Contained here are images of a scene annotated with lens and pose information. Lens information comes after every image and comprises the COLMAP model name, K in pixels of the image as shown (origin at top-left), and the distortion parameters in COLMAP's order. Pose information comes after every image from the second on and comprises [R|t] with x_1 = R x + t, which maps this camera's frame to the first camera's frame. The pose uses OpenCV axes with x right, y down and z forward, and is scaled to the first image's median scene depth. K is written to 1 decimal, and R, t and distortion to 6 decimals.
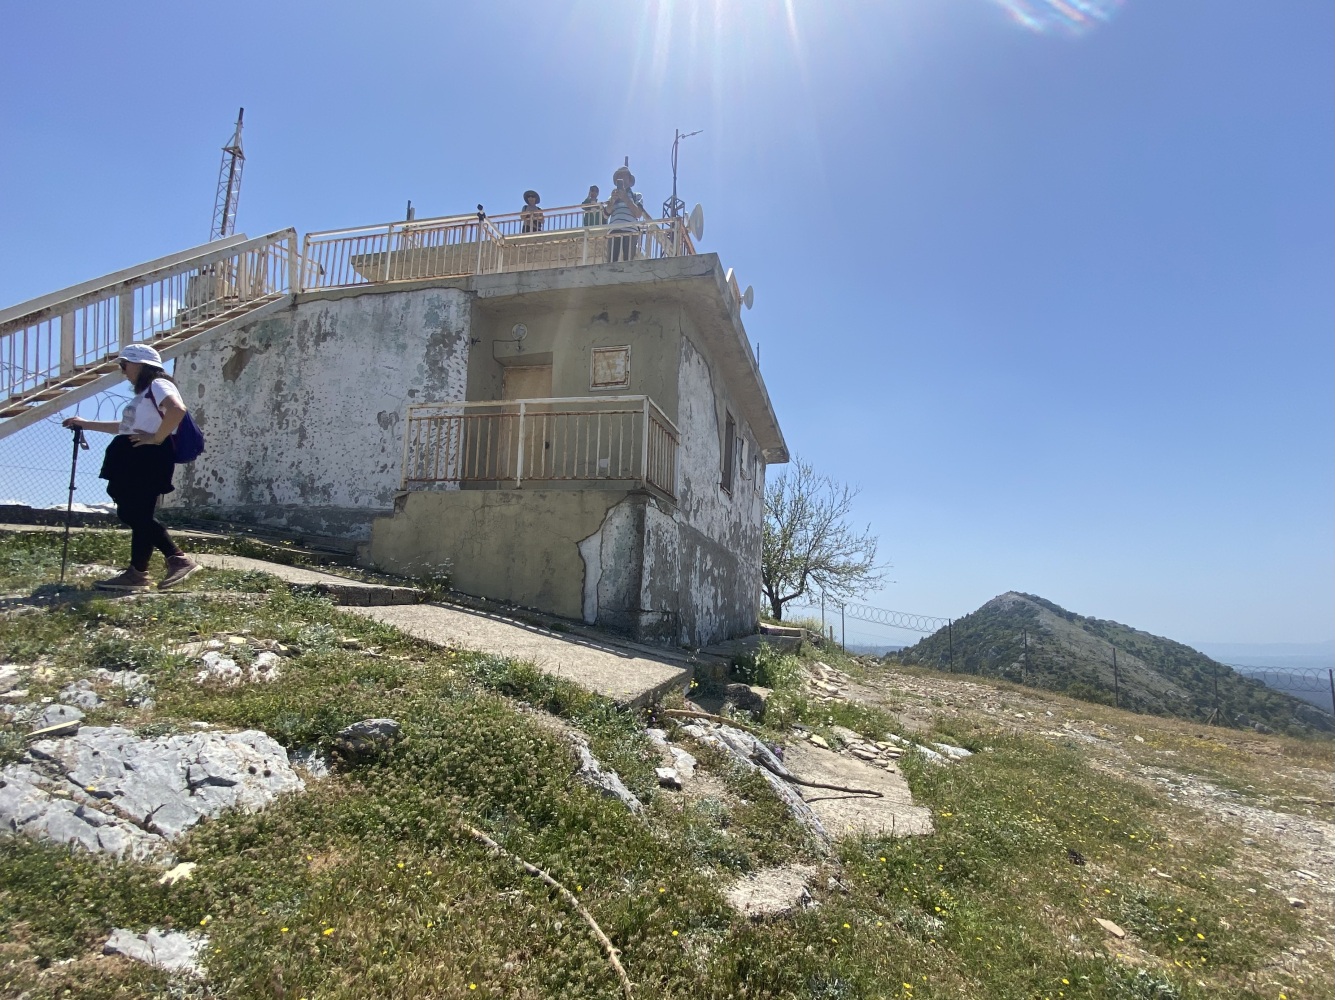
lens RADIAL K [[535.6, 0, 701.7], [0, 535.6, 557.3], [0, 0, 1]] dist [-0.028770, -0.000383]
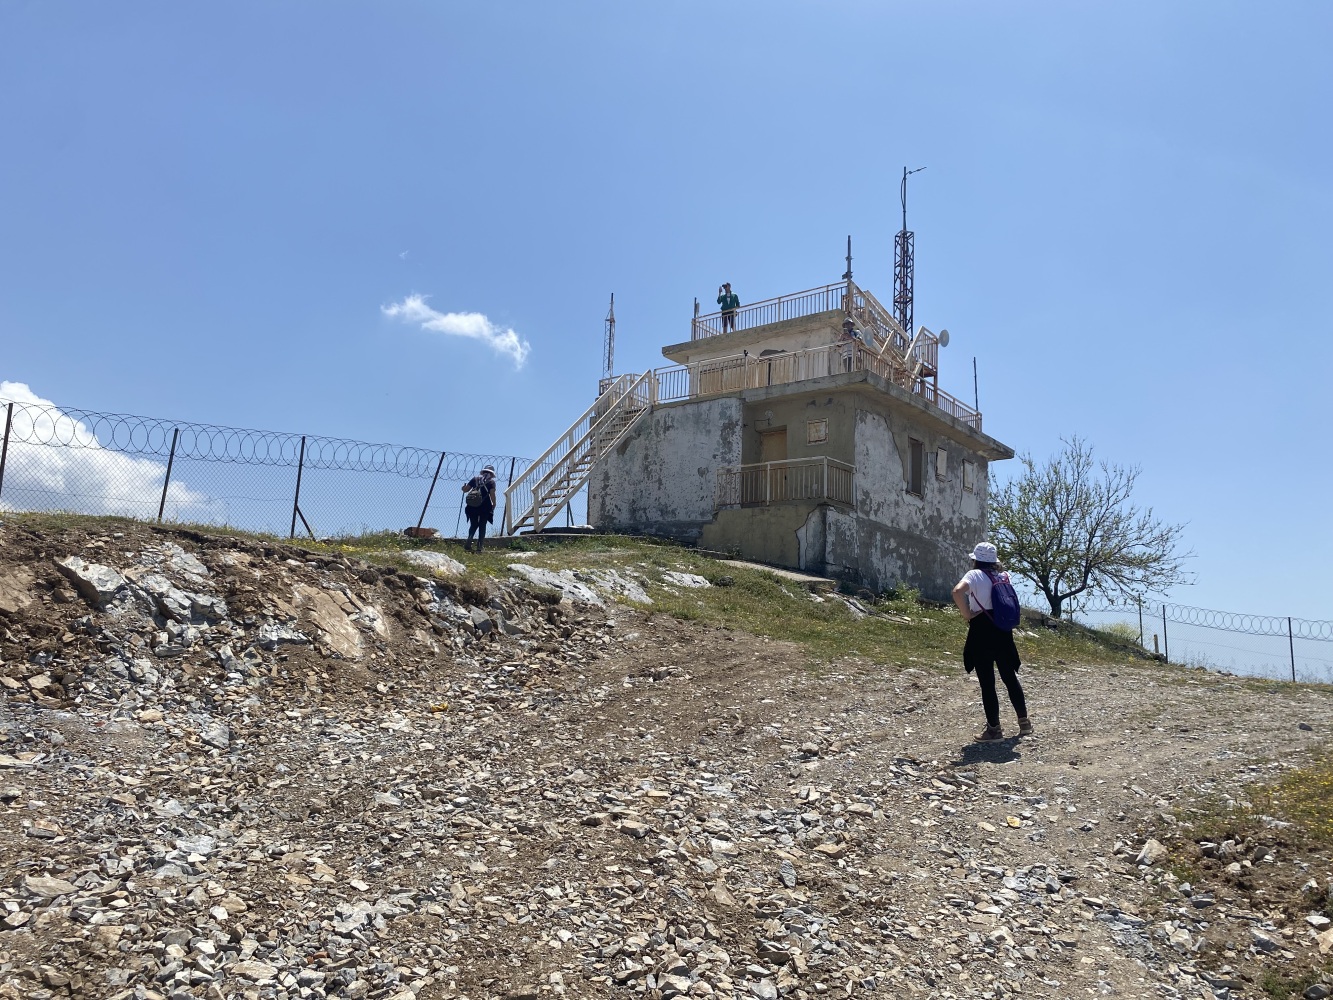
lens RADIAL K [[1008.1, 0, 666.5], [0, 1008.1, 500.0], [0, 0, 1]] dist [0.014715, 0.005651]
pose [[0.881063, -0.068826, -0.467965, 0.924804], [0.021947, 0.994240, -0.104907, 0.201222], [0.472489, 0.082160, 0.877498, -2.118862]]
